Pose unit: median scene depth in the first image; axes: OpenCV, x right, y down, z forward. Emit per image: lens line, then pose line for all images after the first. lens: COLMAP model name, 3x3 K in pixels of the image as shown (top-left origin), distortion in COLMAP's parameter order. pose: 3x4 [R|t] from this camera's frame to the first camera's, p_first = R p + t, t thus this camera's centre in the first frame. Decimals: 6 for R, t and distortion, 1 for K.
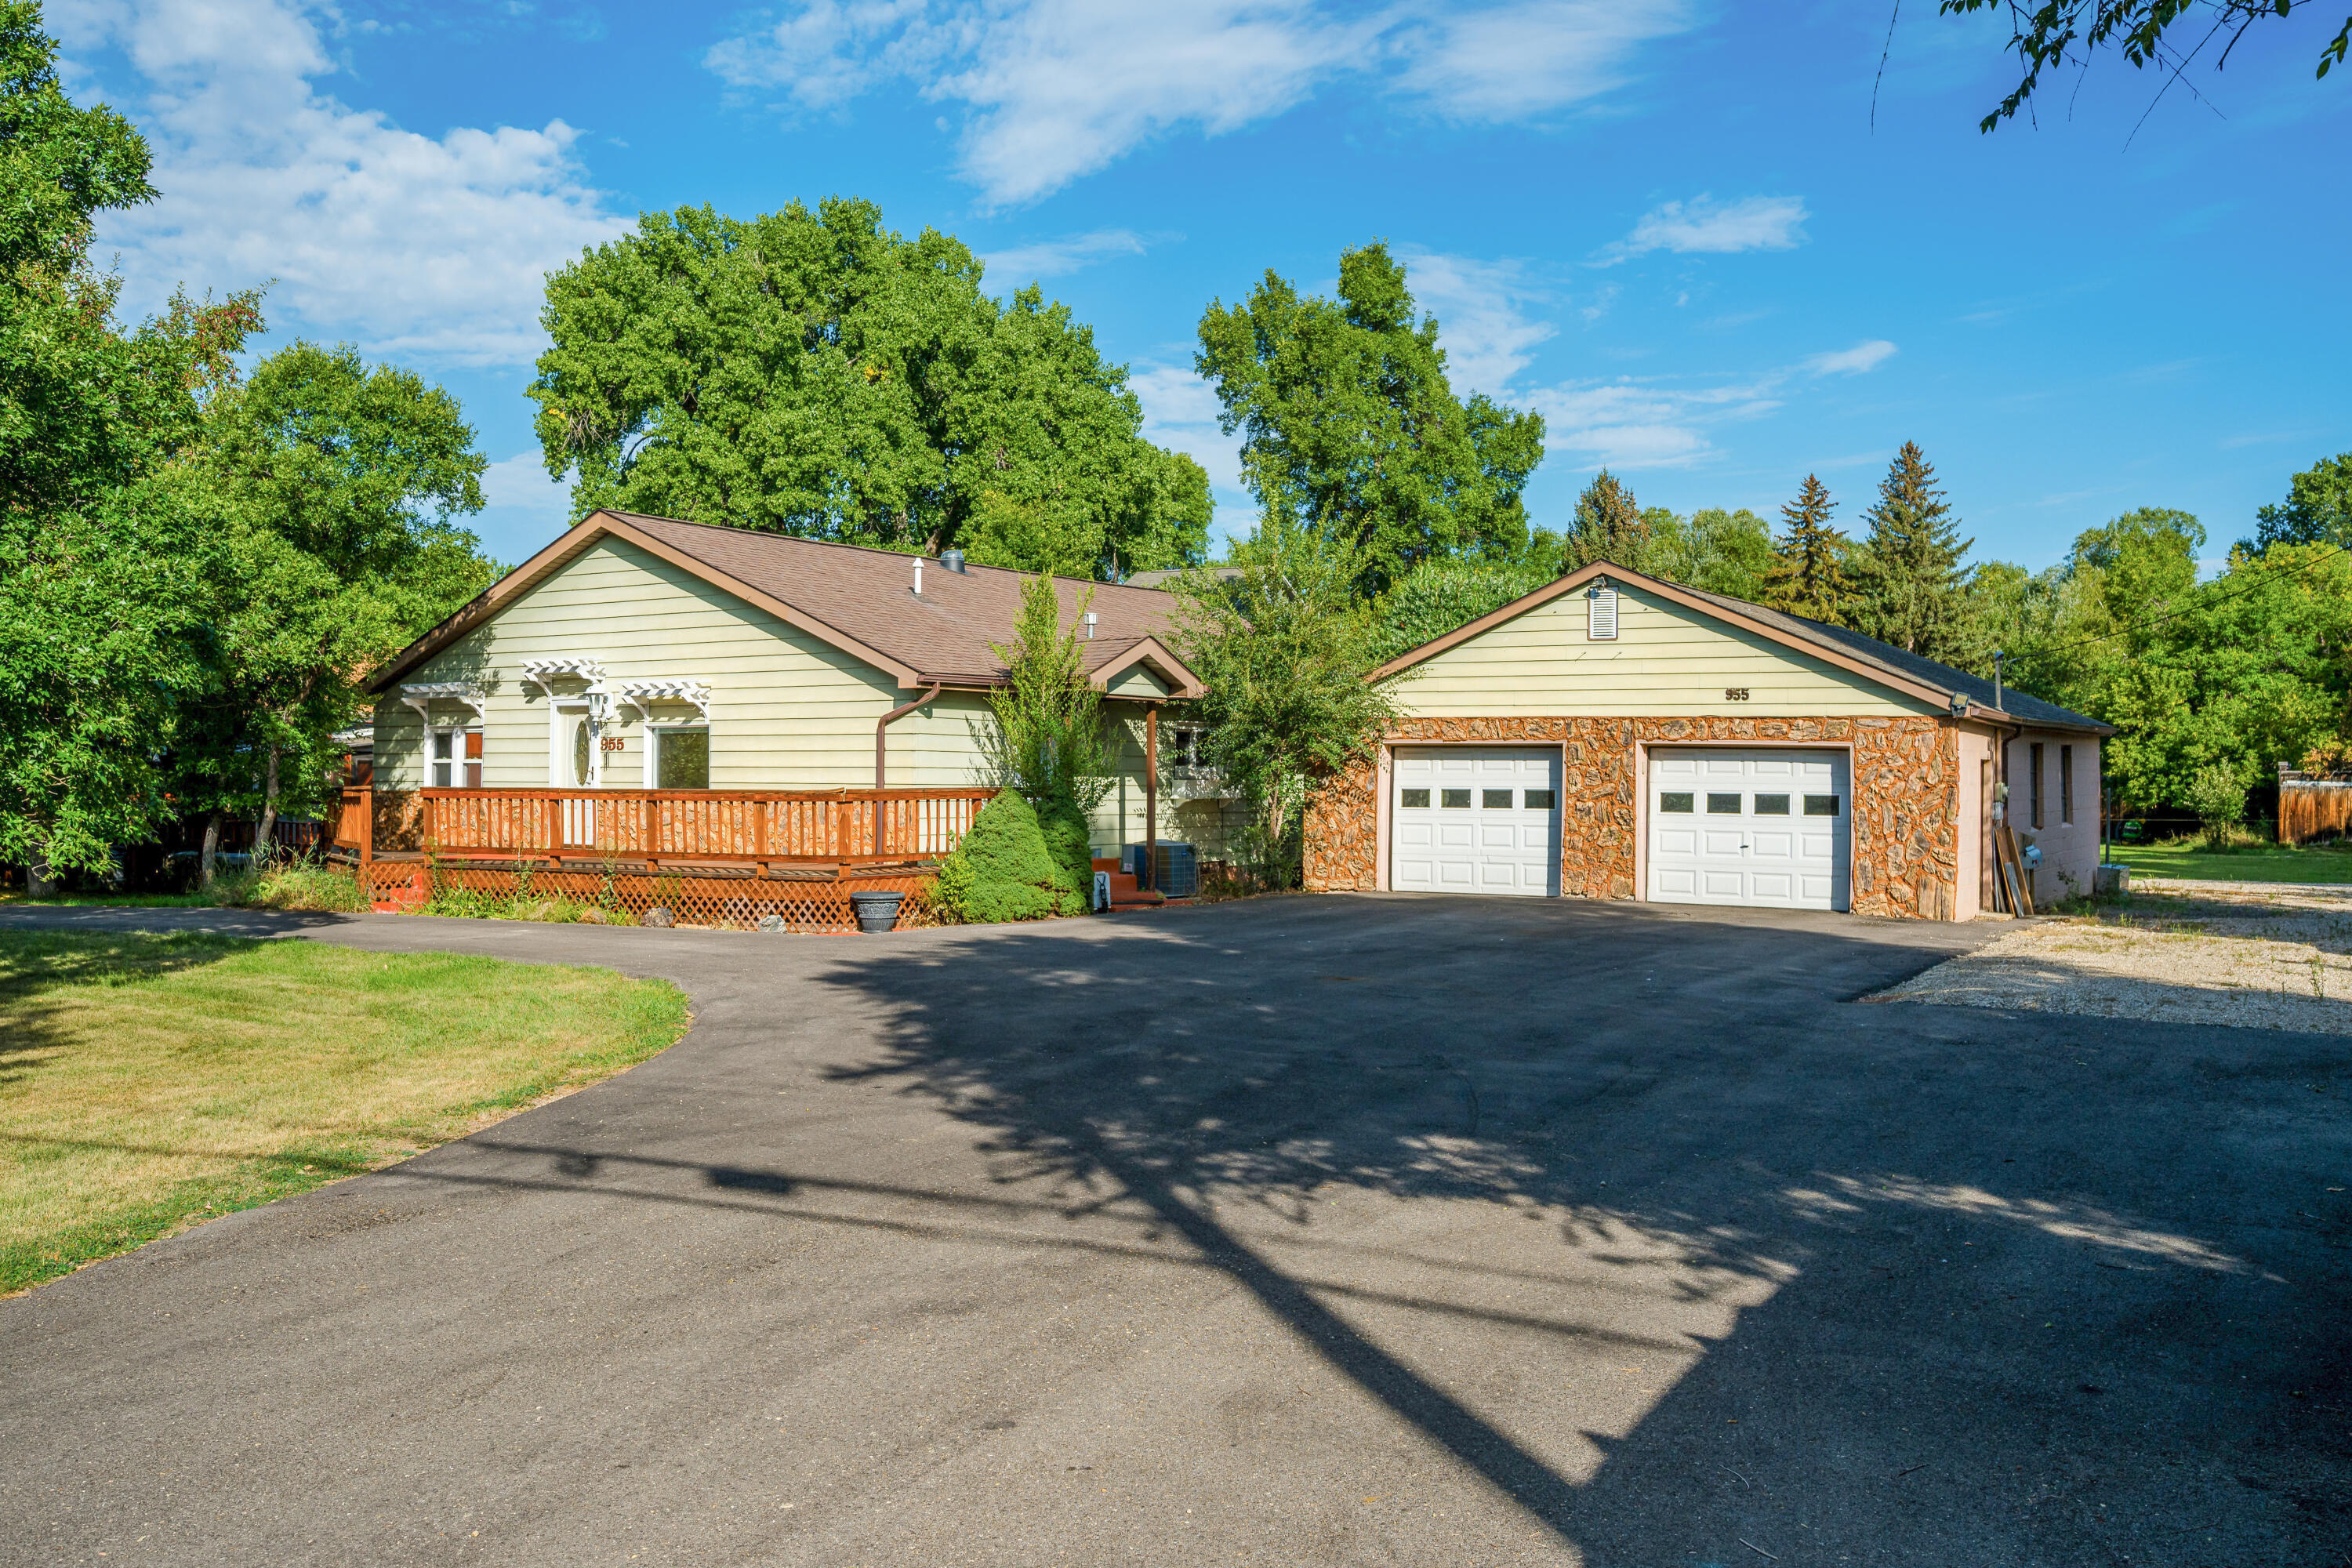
lens RADIAL K [[2004.9, 0, 1176.0], [0, 2004.9, 784.0], [0, 0, 1]] dist [-0.000880, -0.006012]
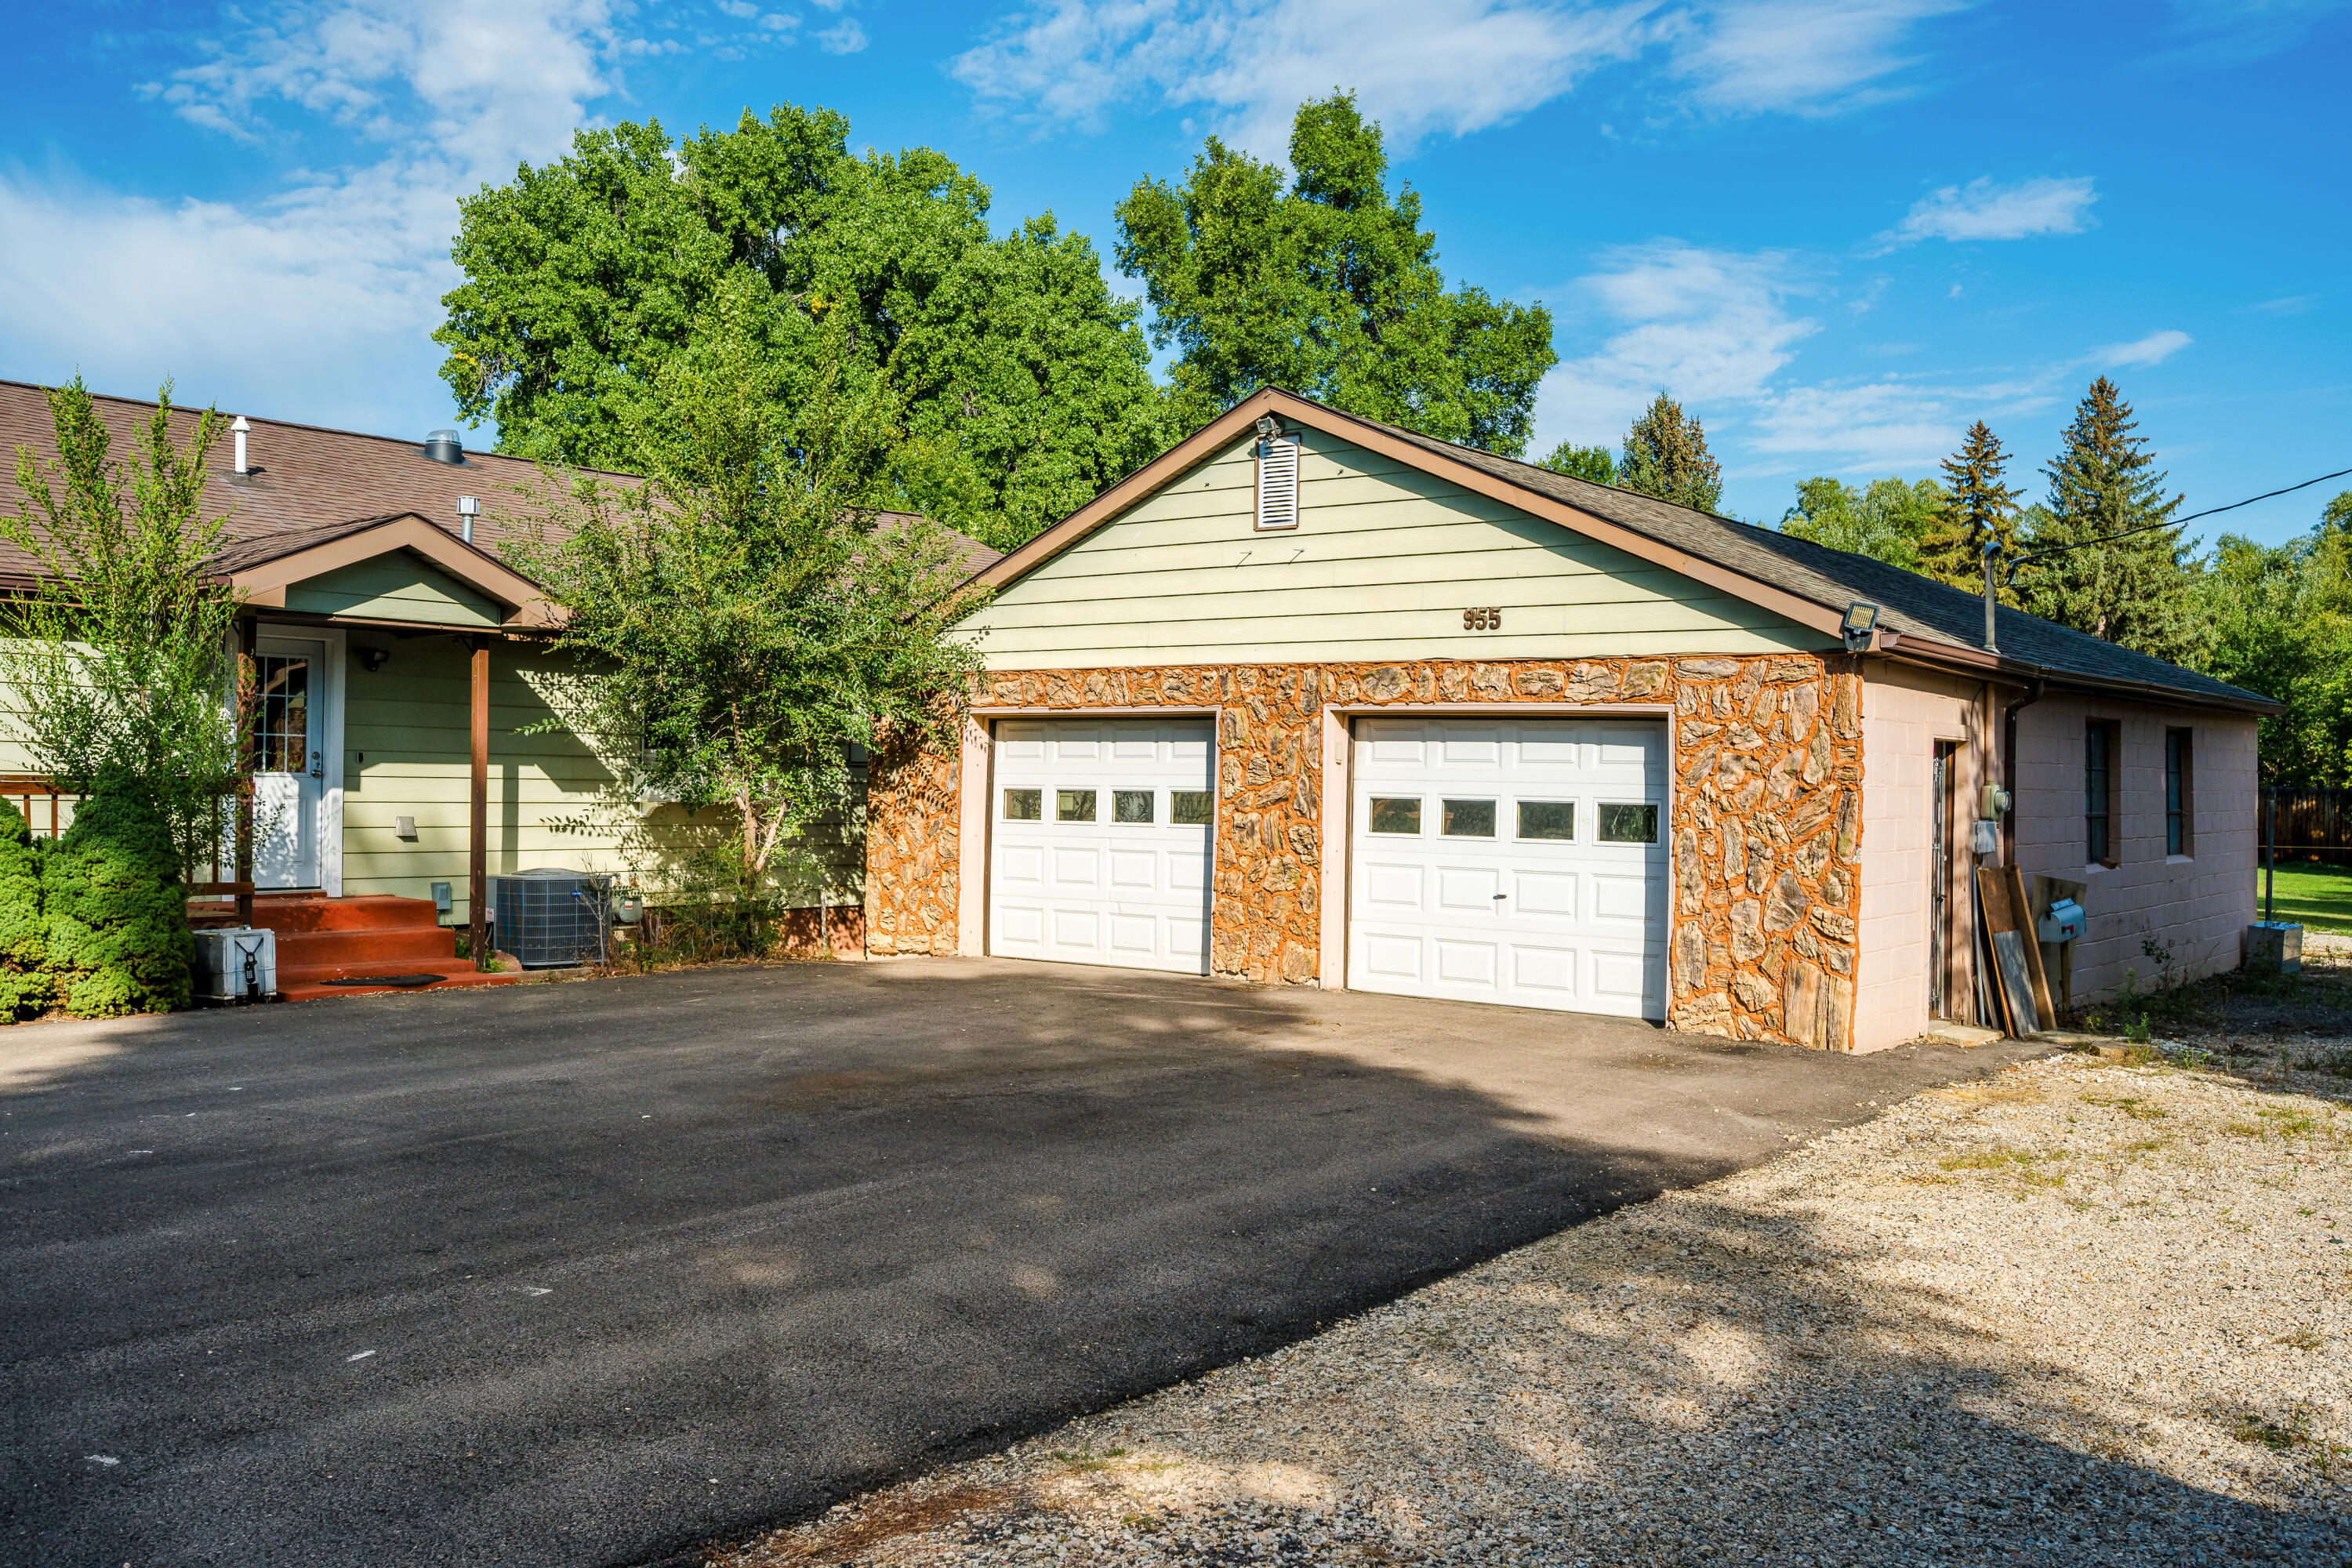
lens RADIAL K [[2004.9, 0, 1176.0], [0, 2004.9, 784.0], [0, 0, 1]] dist [-0.000880, -0.006012]
pose [[0.993469, 0.007918, -0.113824, 0.127028], [-0.008432, 0.999956, -0.004031, 0.001628], [0.113788, 0.004964, 0.993493, 0.218392]]
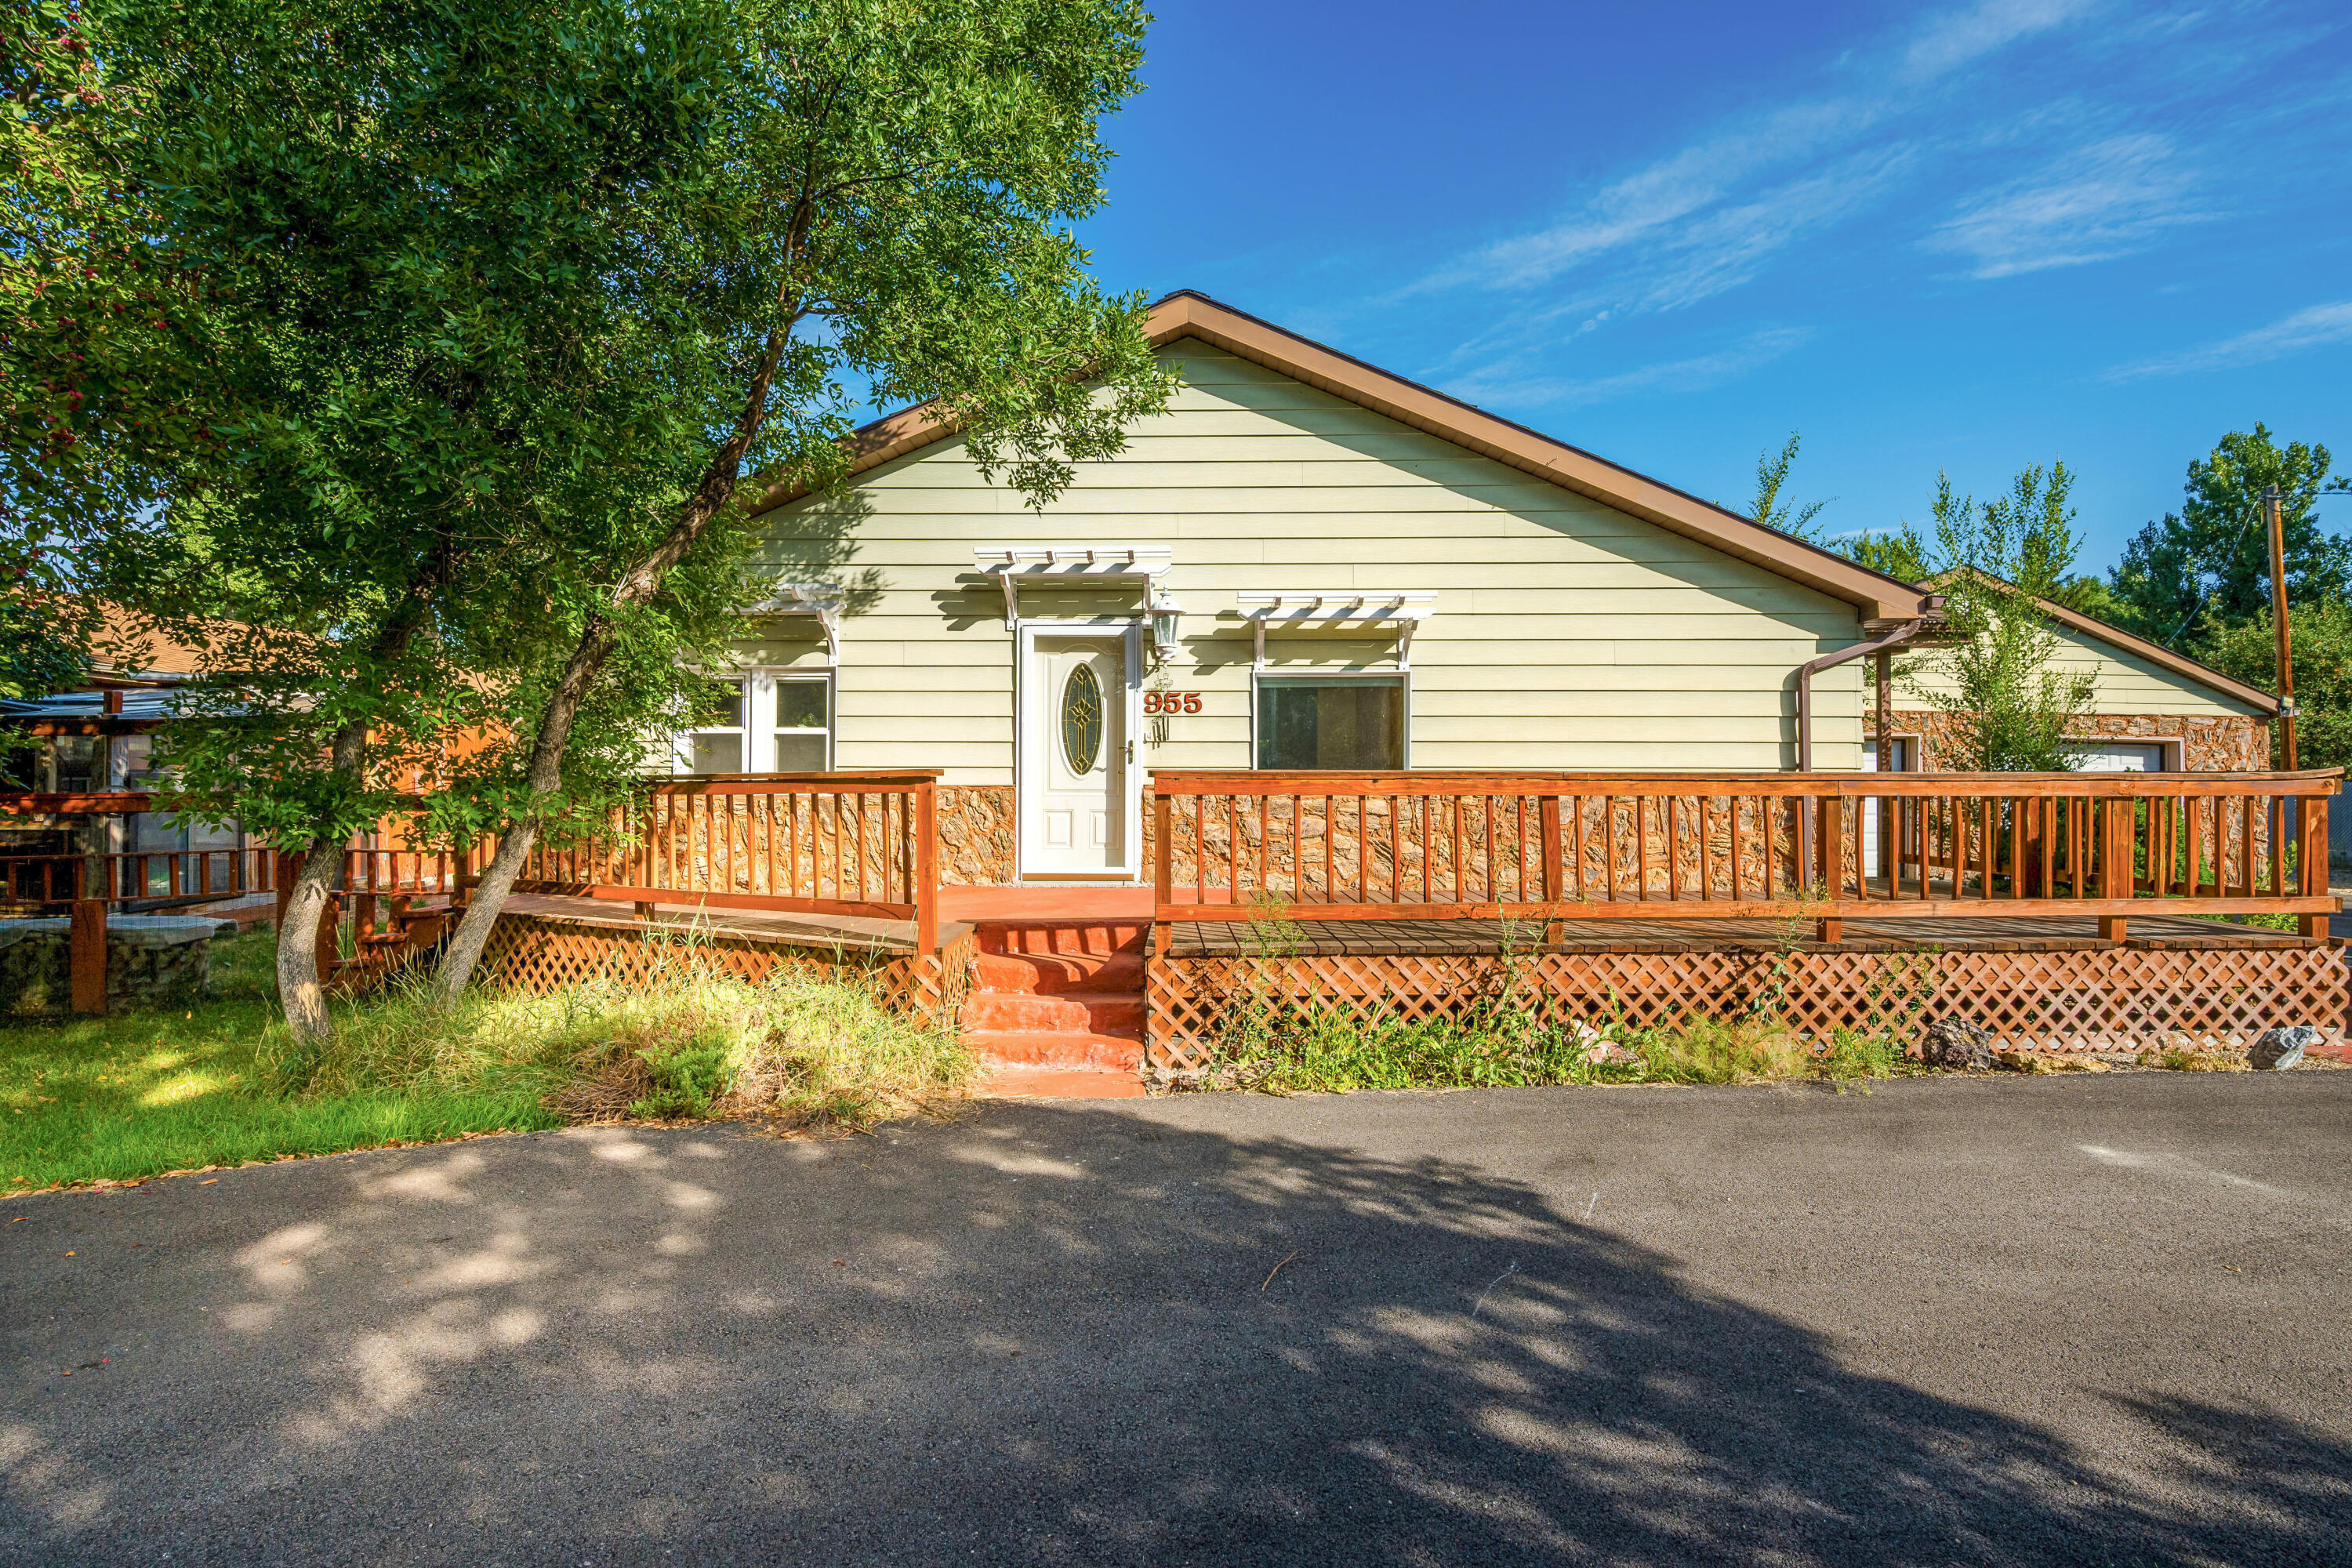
lens RADIAL K [[1093.7, 0, 1176.0], [0, 1093.7, 784.0], [0, 0, 1]] dist [-0.001200, -0.000430]
pose [[0.845120, -0.001973, 0.534573, -0.230354], [0.002349, 0.999997, -0.000023, 0.002092], [-0.534571, 0.001274, 0.845123, 0.369789]]
